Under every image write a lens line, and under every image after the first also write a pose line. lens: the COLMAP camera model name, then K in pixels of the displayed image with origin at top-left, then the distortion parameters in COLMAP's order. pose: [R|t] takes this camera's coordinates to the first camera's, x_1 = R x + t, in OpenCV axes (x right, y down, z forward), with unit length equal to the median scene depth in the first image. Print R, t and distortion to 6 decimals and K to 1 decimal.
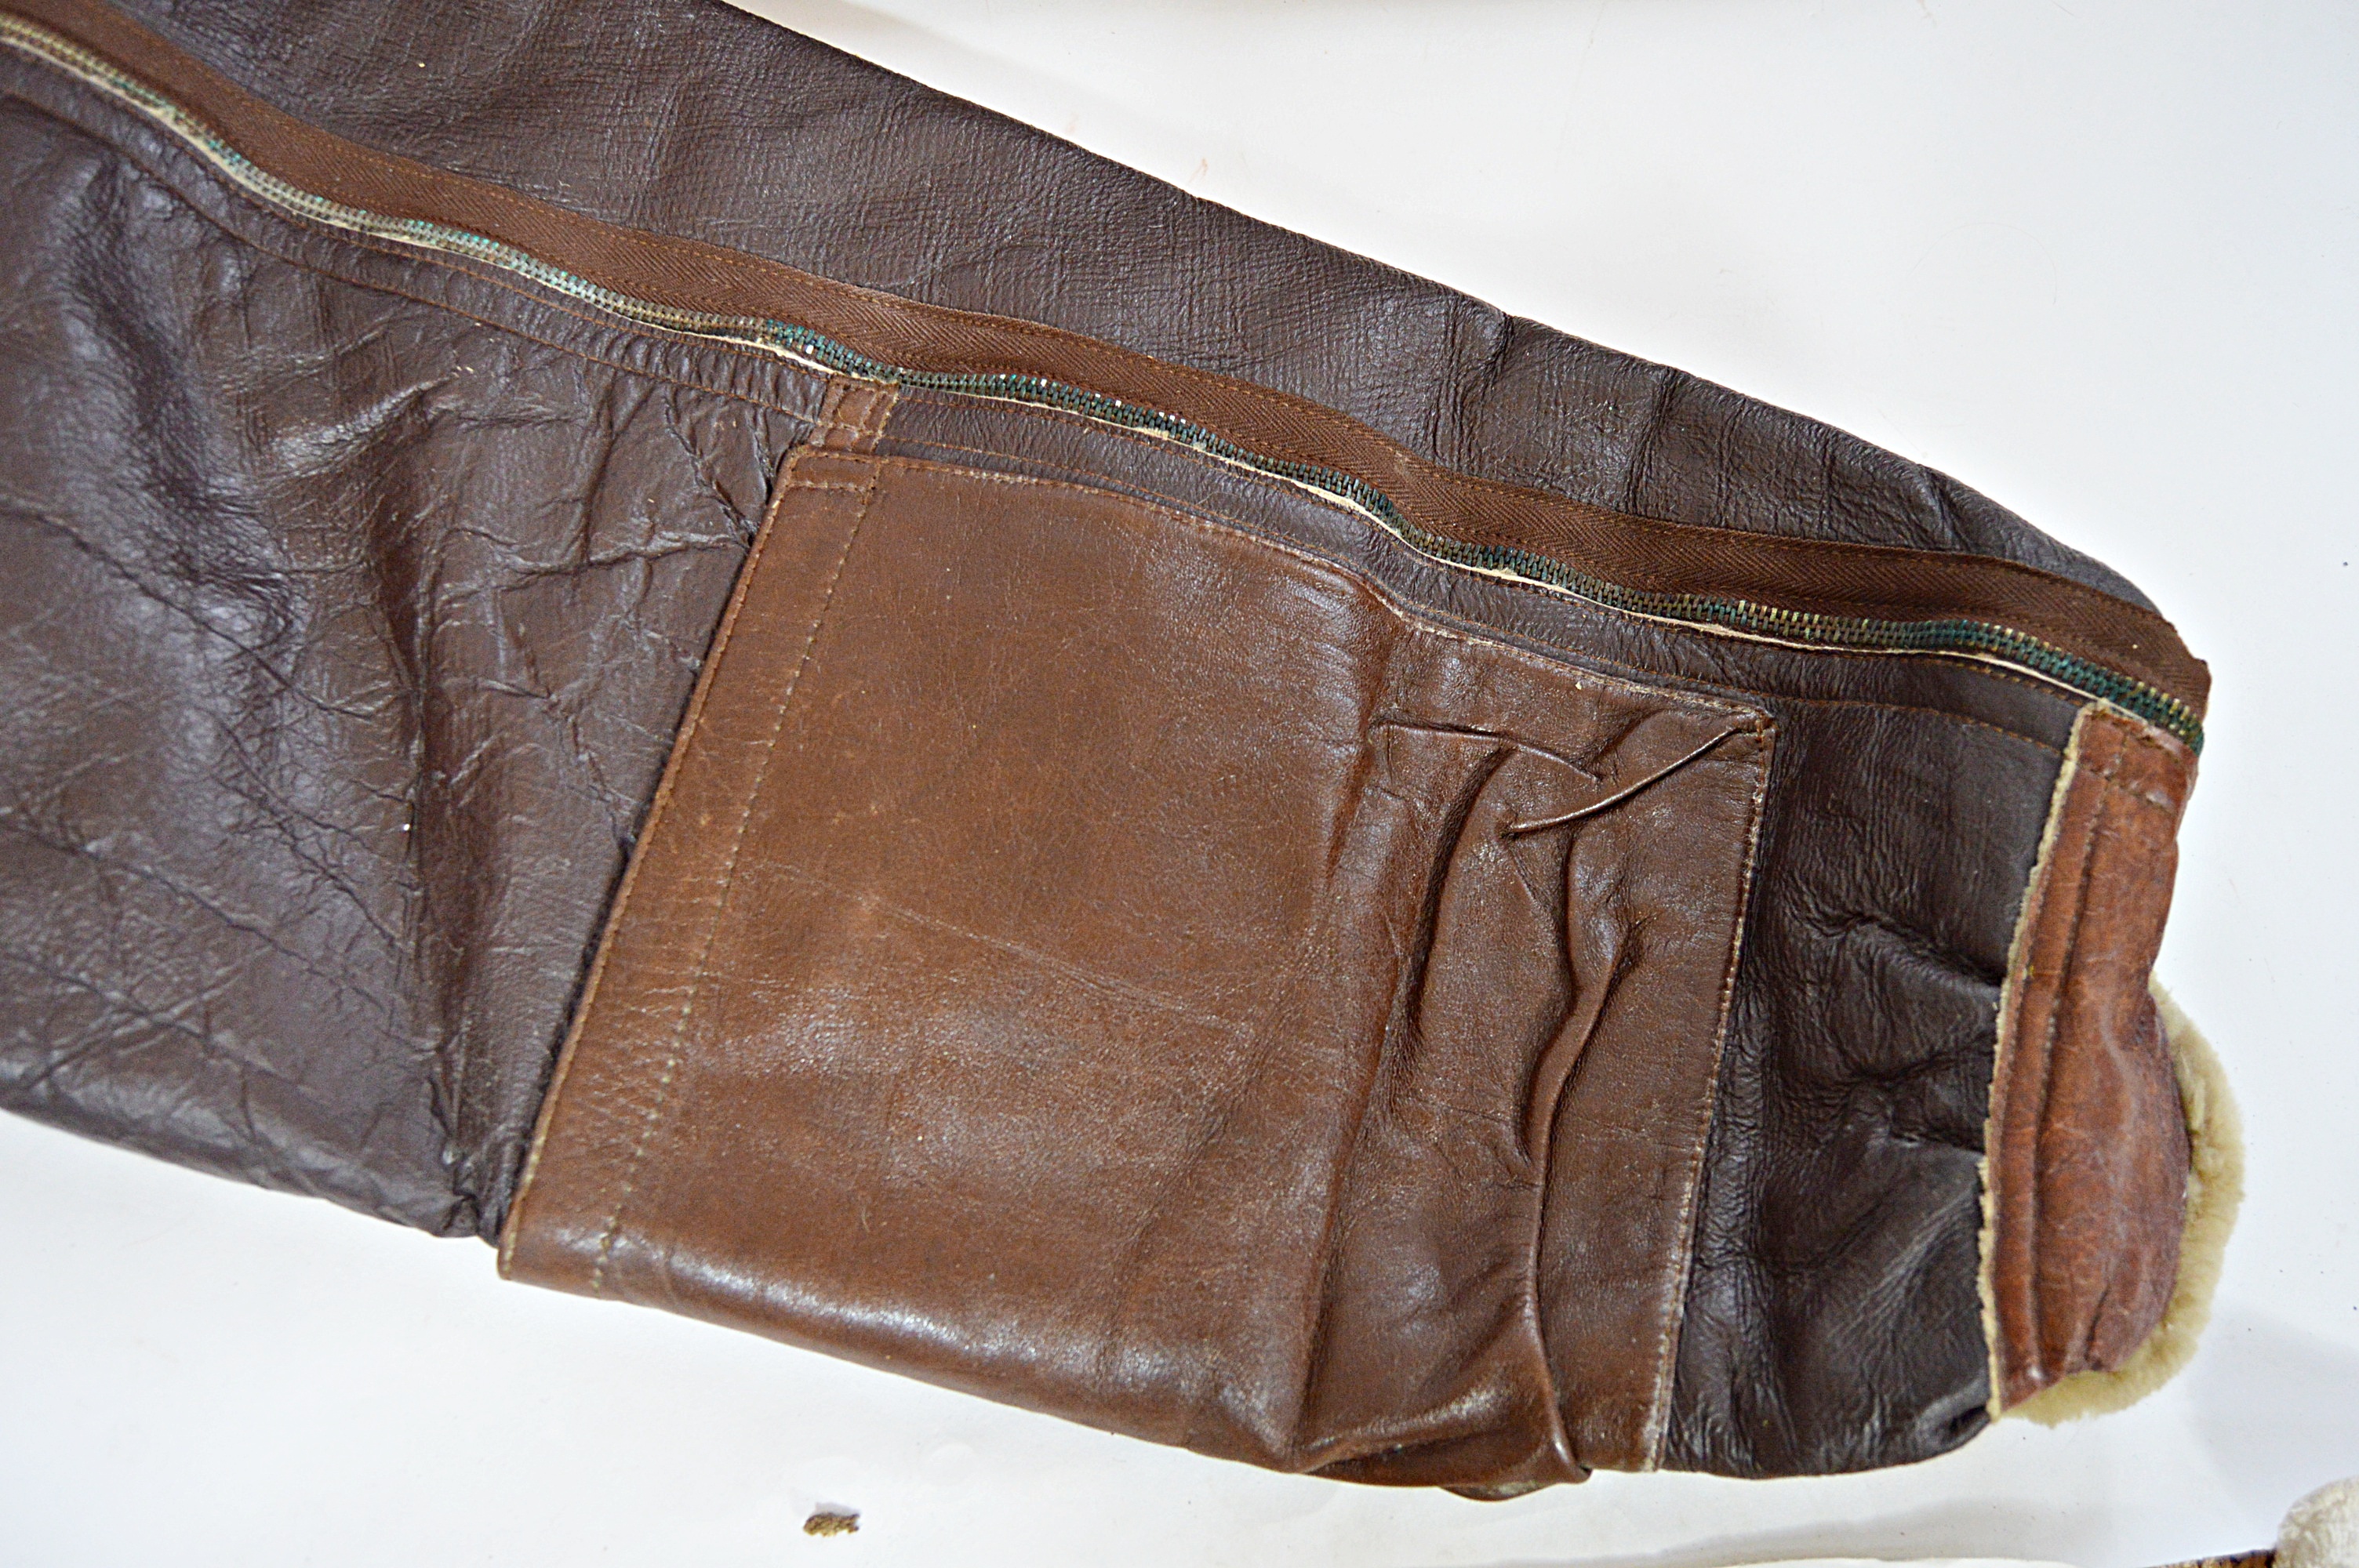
lens RADIAL K [[1952.1, 0, 1179.5], [0, 1952.1, 784.0], [0, 0, 1]] dist [-0.086932, 0.011420]
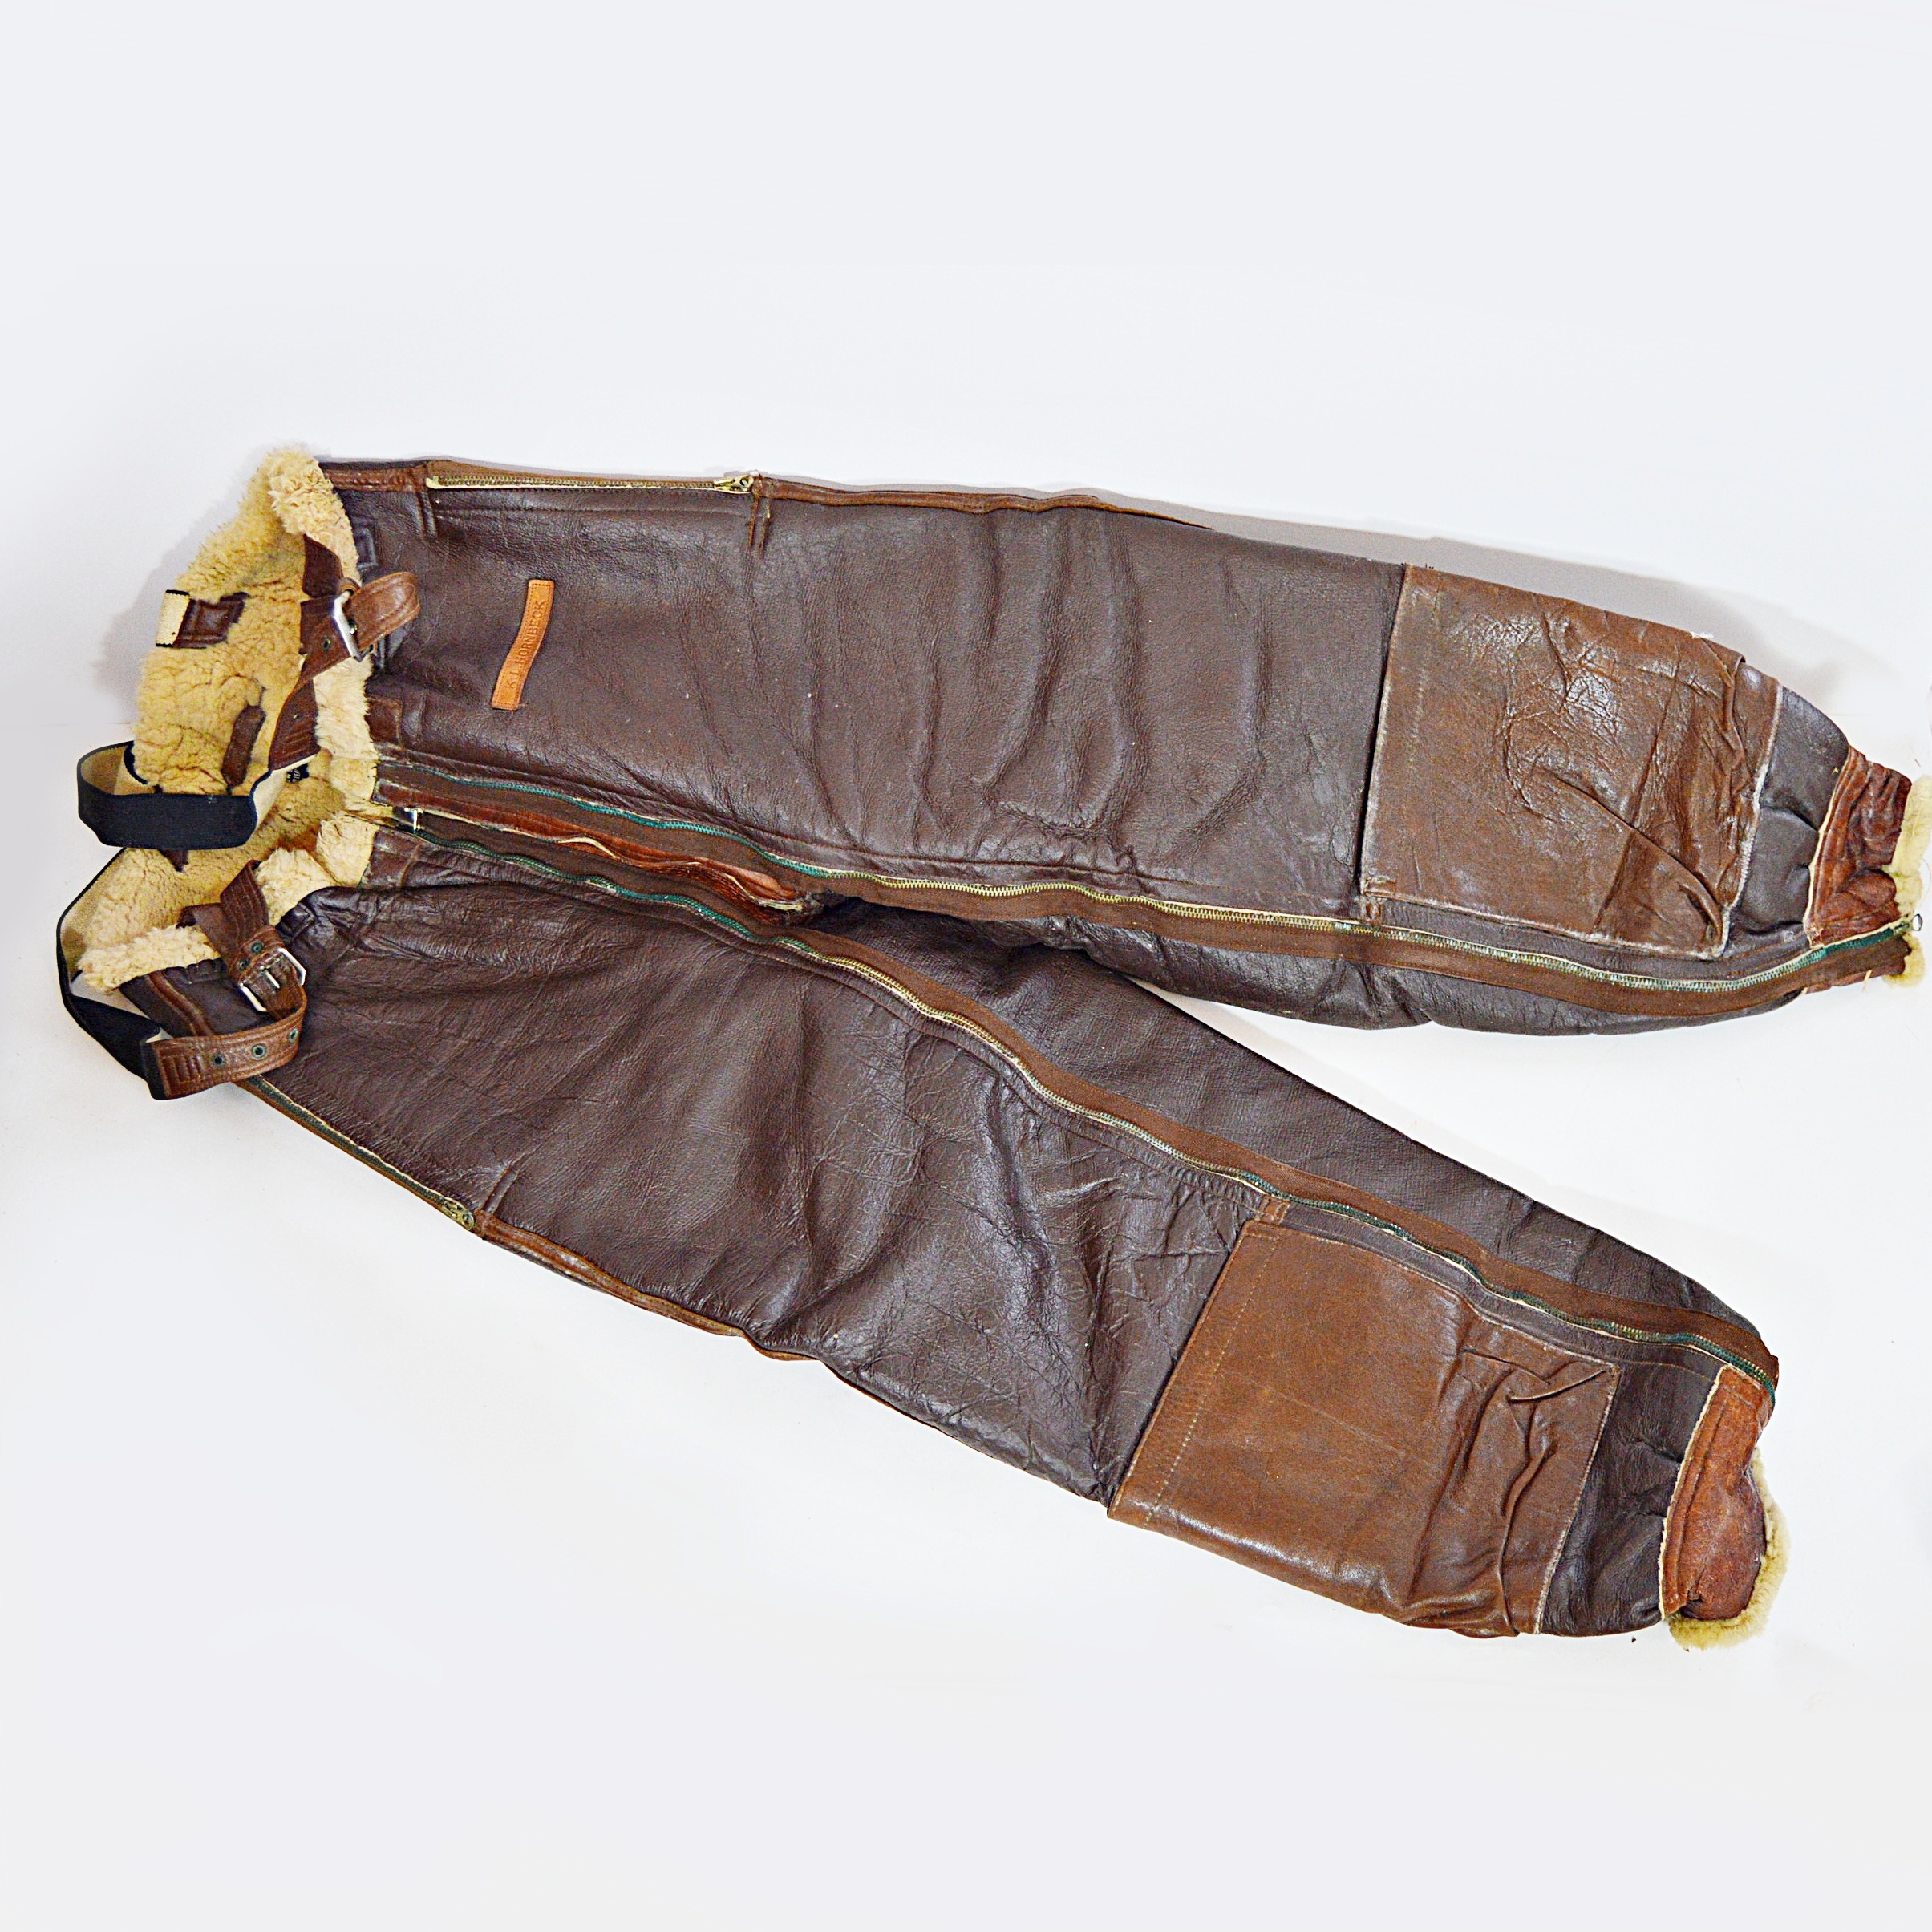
lens RADIAL K [[3371.1, 0, 966.0], [0, 3371.1, 966.0], [0, 0, 1]] dist [-0.102222, -0.013664]
pose [[0.989351, 0.109337, -0.096069, -0.182431], [-0.130486, 0.958713, -0.252672, 0.703178], [0.064476, 0.262517, 0.962771, -3.528417]]
